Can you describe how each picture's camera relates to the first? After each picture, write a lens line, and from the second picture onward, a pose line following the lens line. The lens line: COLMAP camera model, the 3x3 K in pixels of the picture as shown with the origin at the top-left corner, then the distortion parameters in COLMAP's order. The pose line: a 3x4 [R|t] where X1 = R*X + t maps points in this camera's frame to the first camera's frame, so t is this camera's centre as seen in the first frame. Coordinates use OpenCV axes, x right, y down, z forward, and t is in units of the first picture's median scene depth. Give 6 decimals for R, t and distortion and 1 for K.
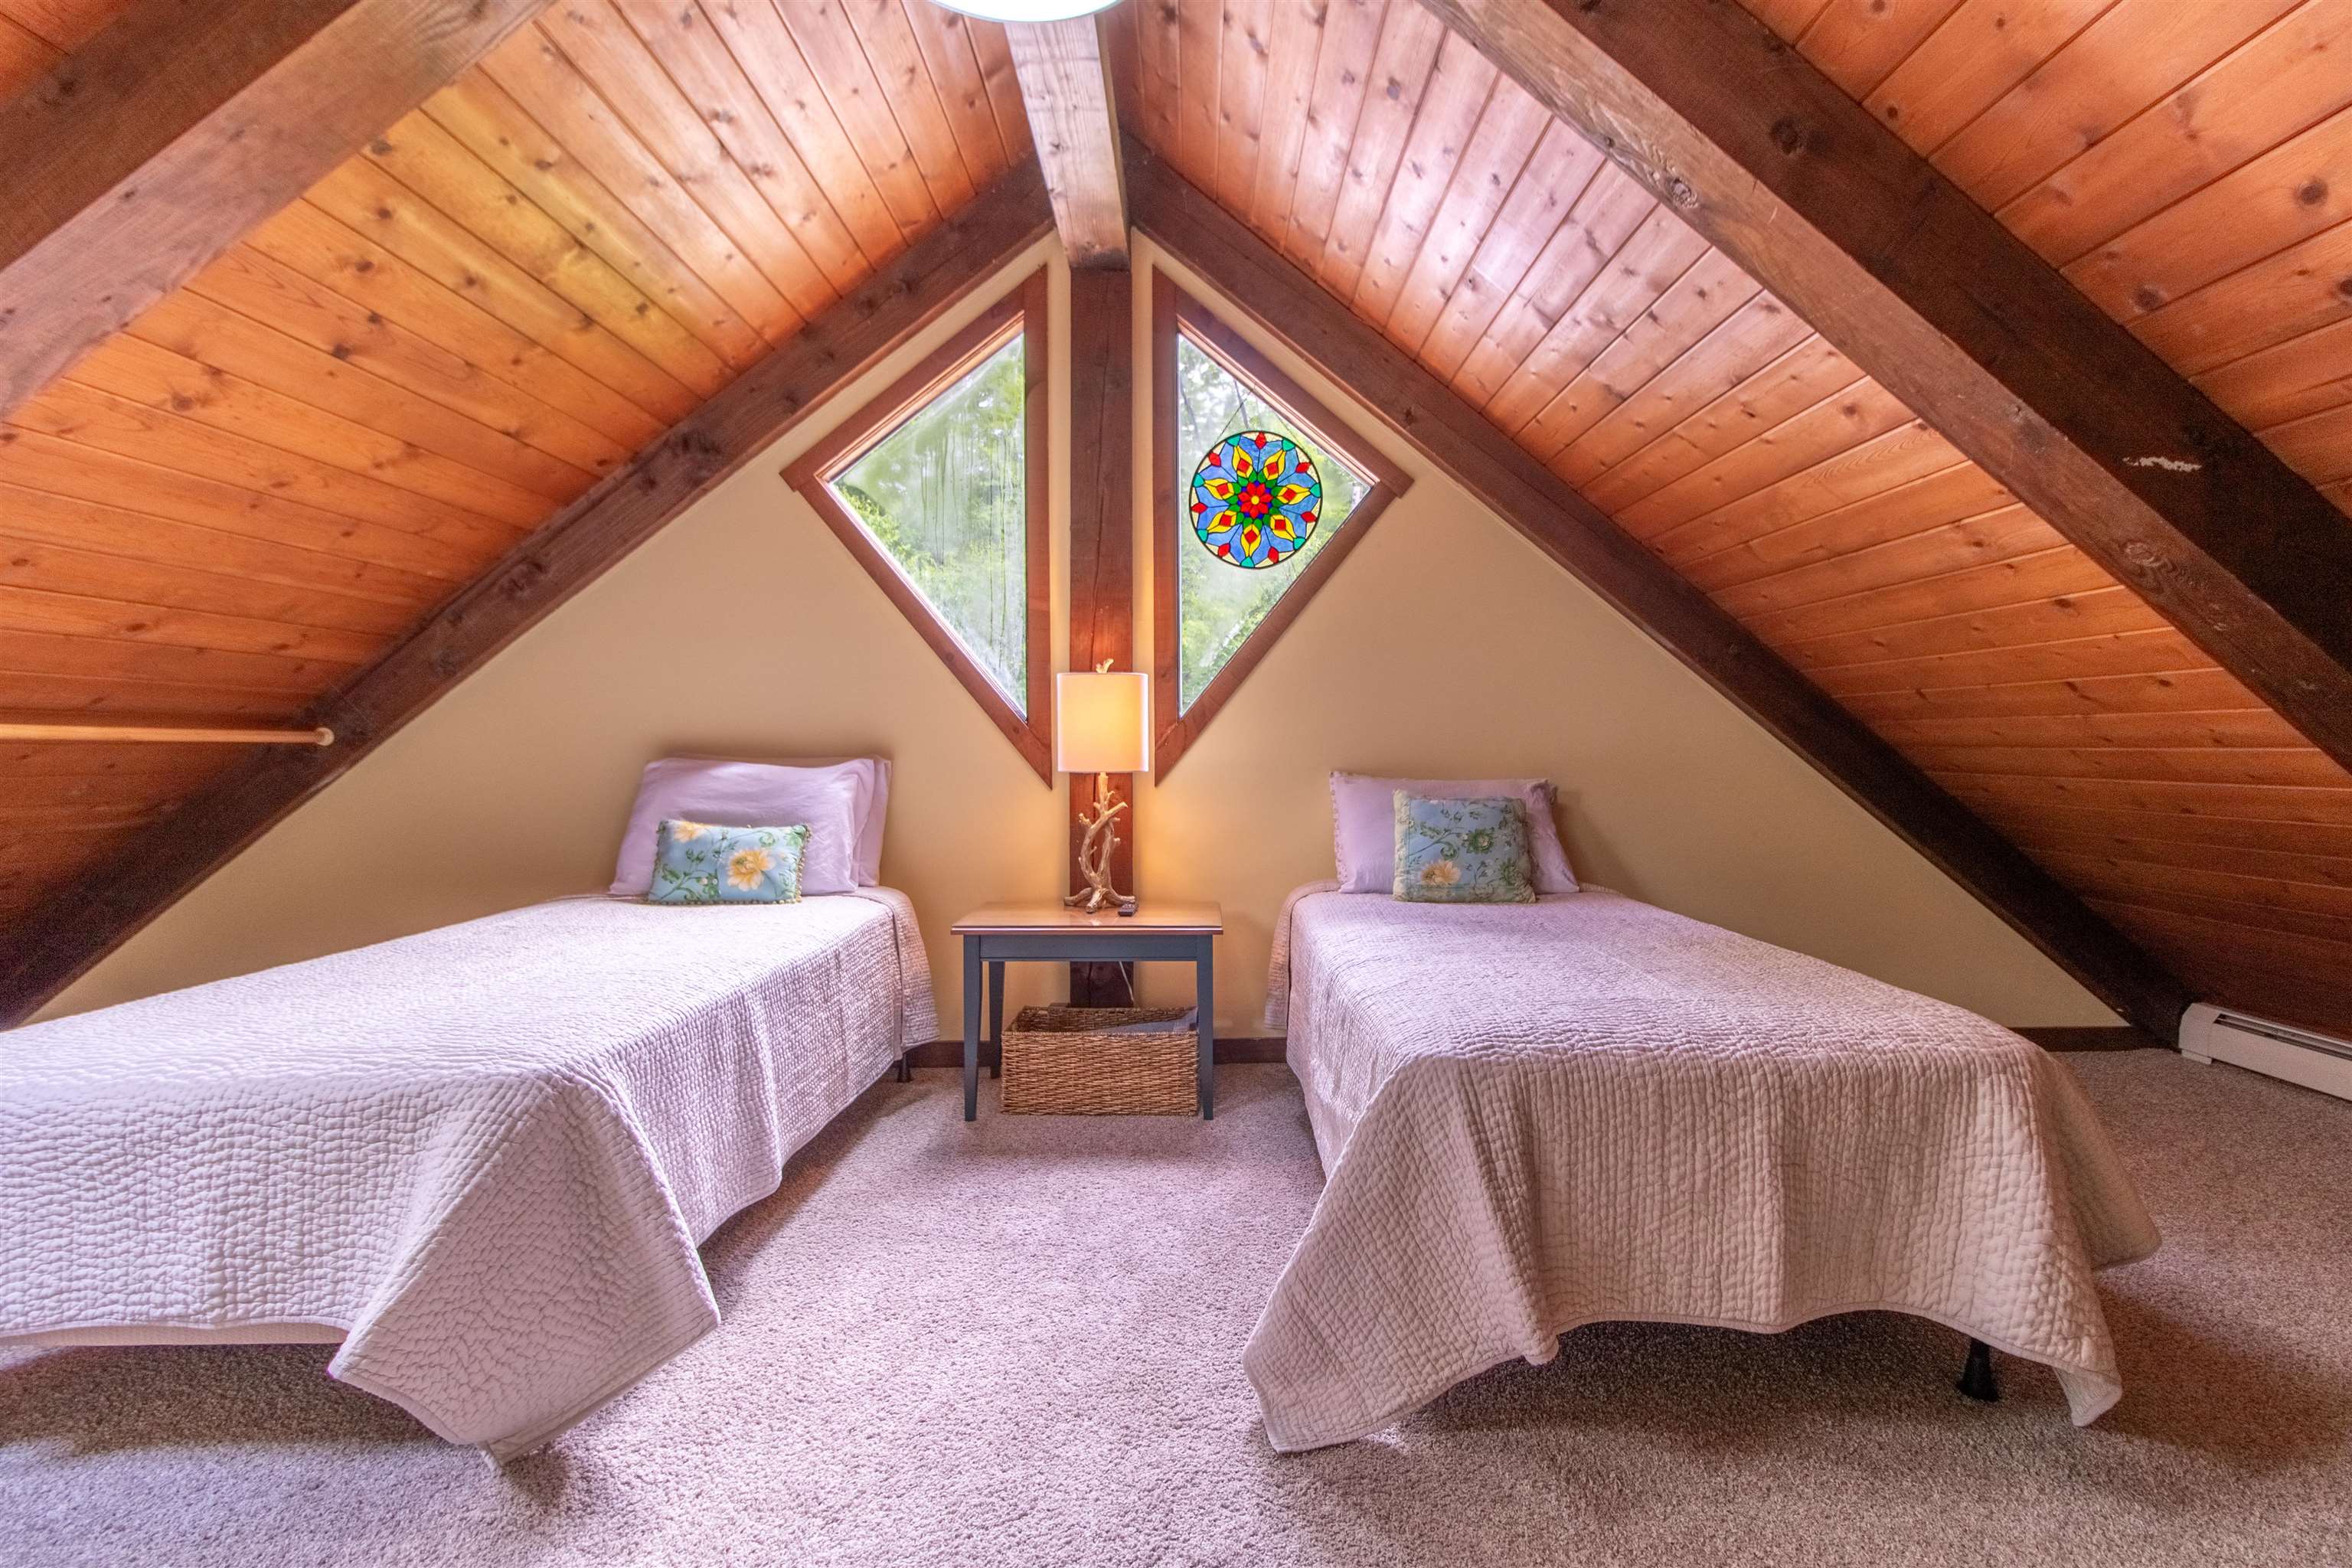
lens RADIAL K [[1110.0, 0, 1186.5], [0, 1110.0, 779.2], [0, 0, 1]] dist [0.001375, -0.000390]
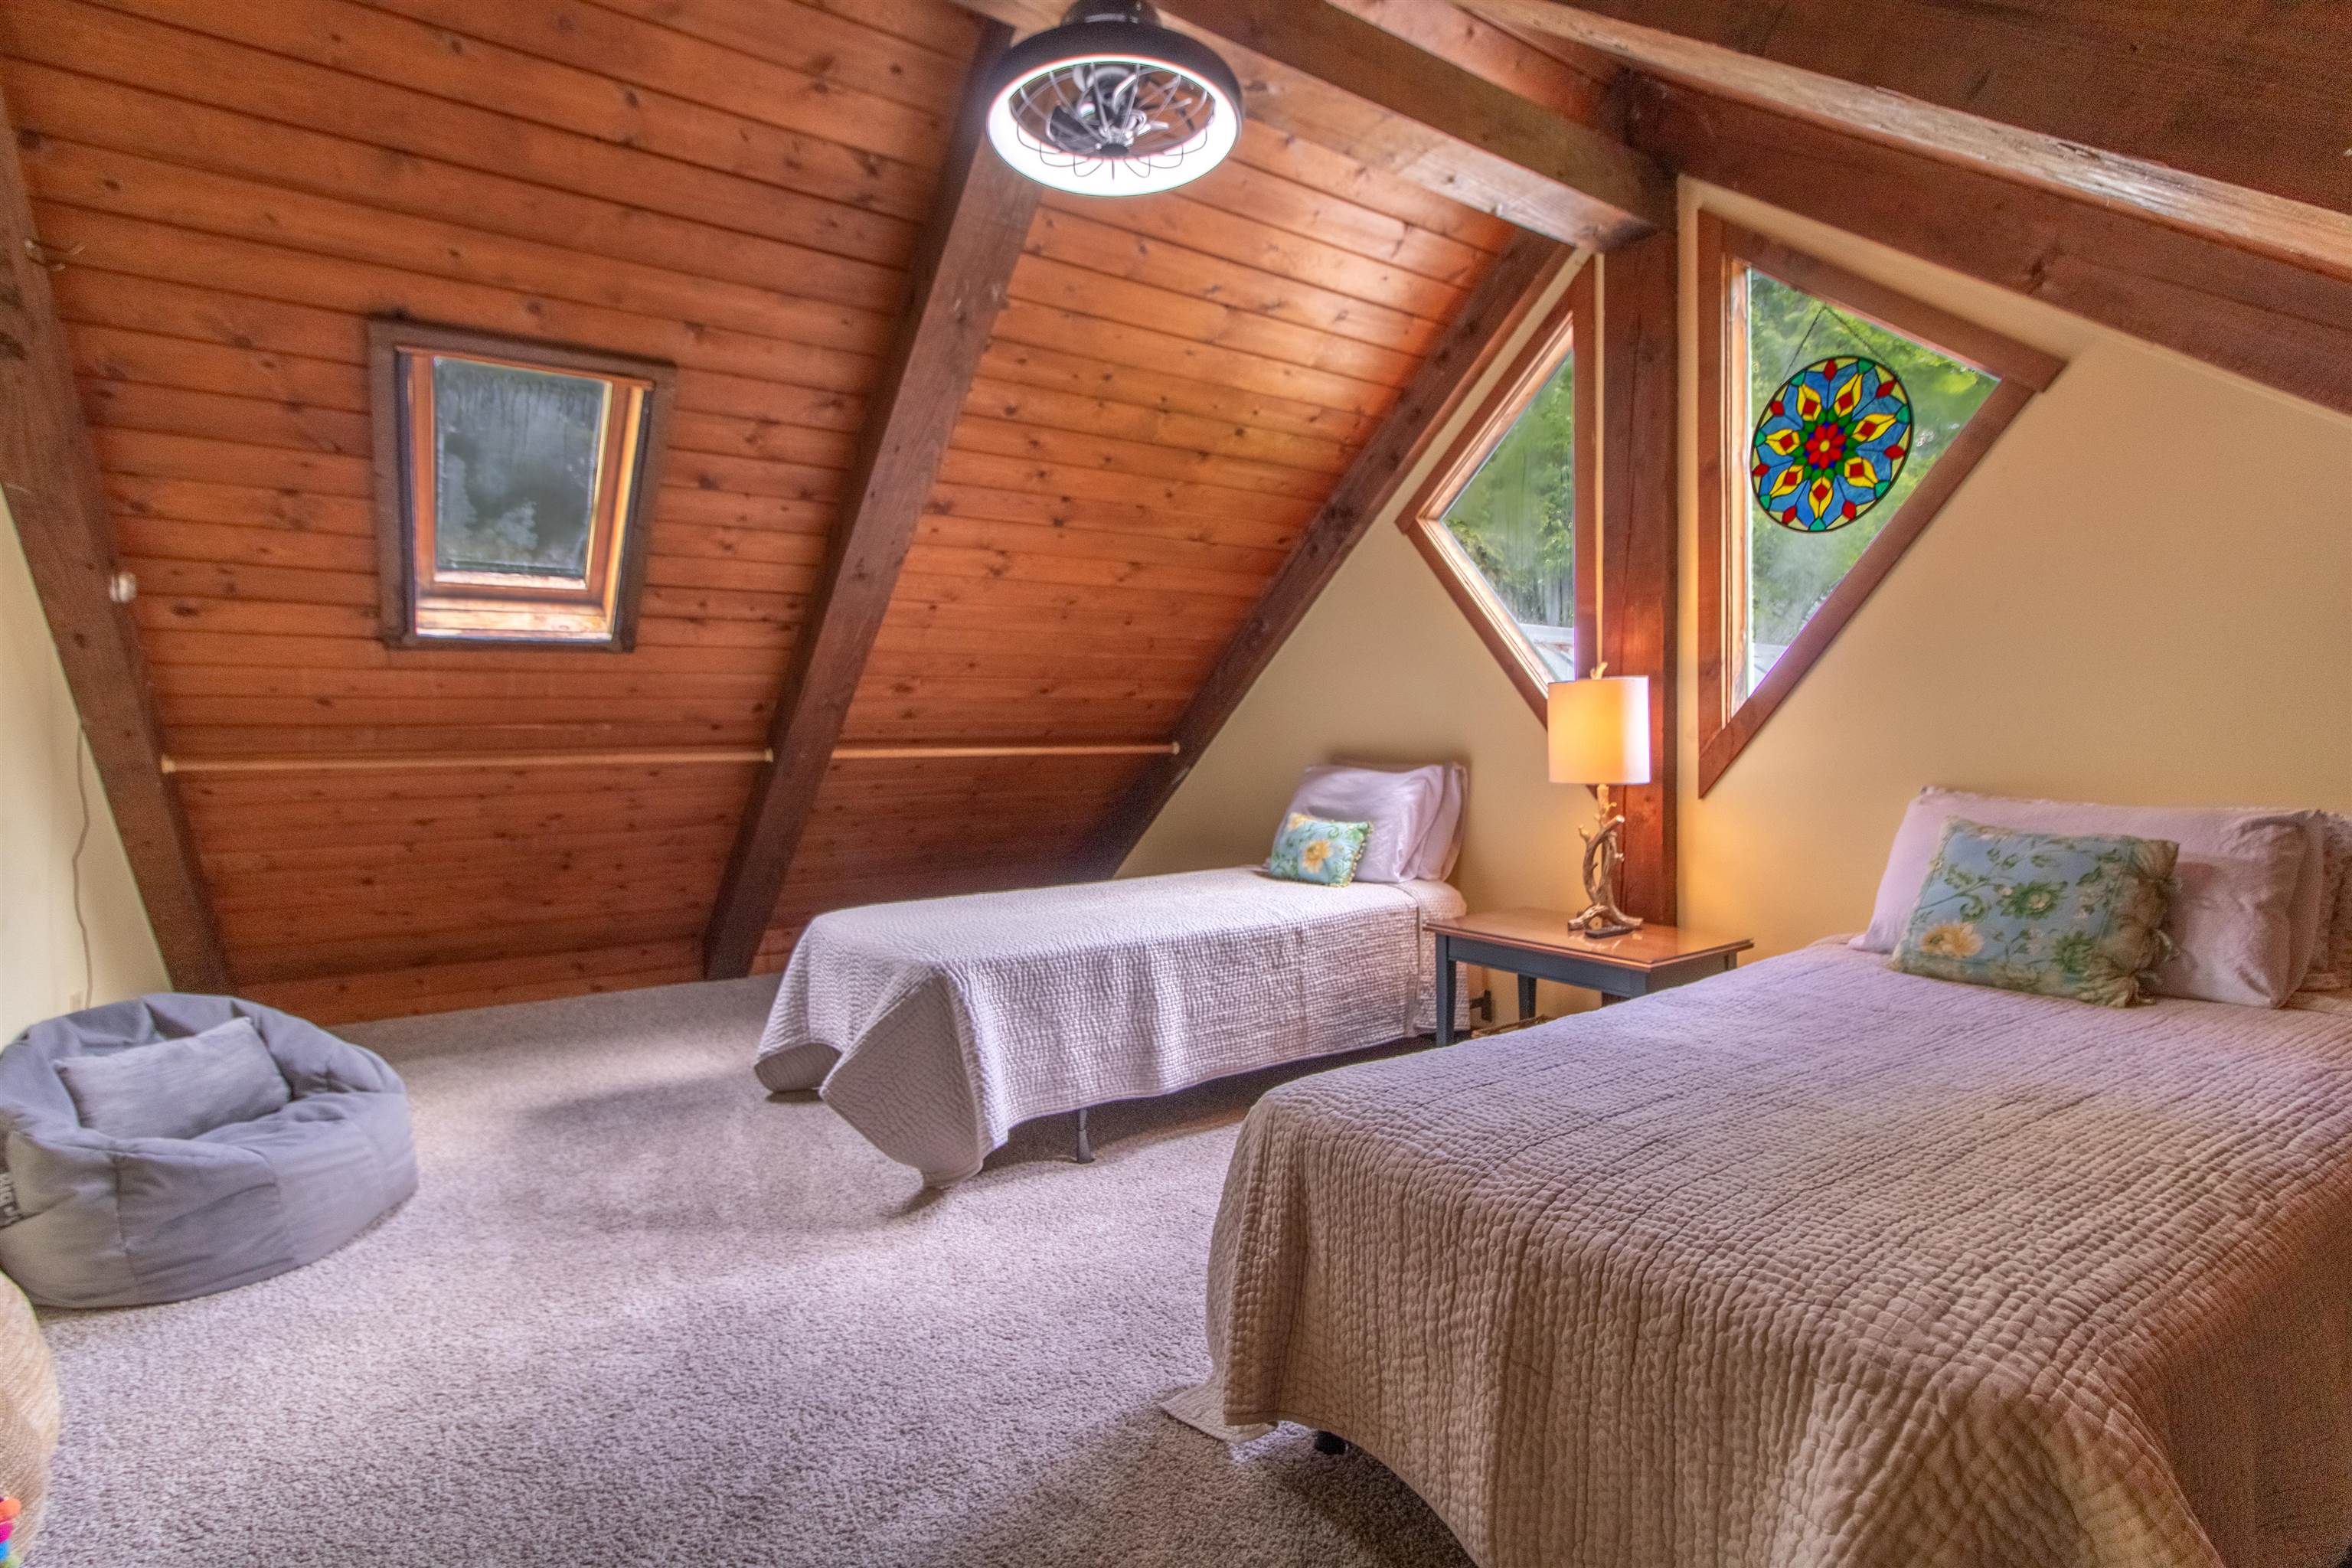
lens RADIAL K [[1110.0, 0, 1239.6], [0, 1110.0, 753.2], [0, 0, 1]] dist [0.001375, -0.000390]
pose [[0.550099, 0.000993, -0.835099, 0.554168], [-0.004411, 0.999989, -0.001717, -0.029230], [0.835088, 0.004628, 0.550097, 0.229600]]
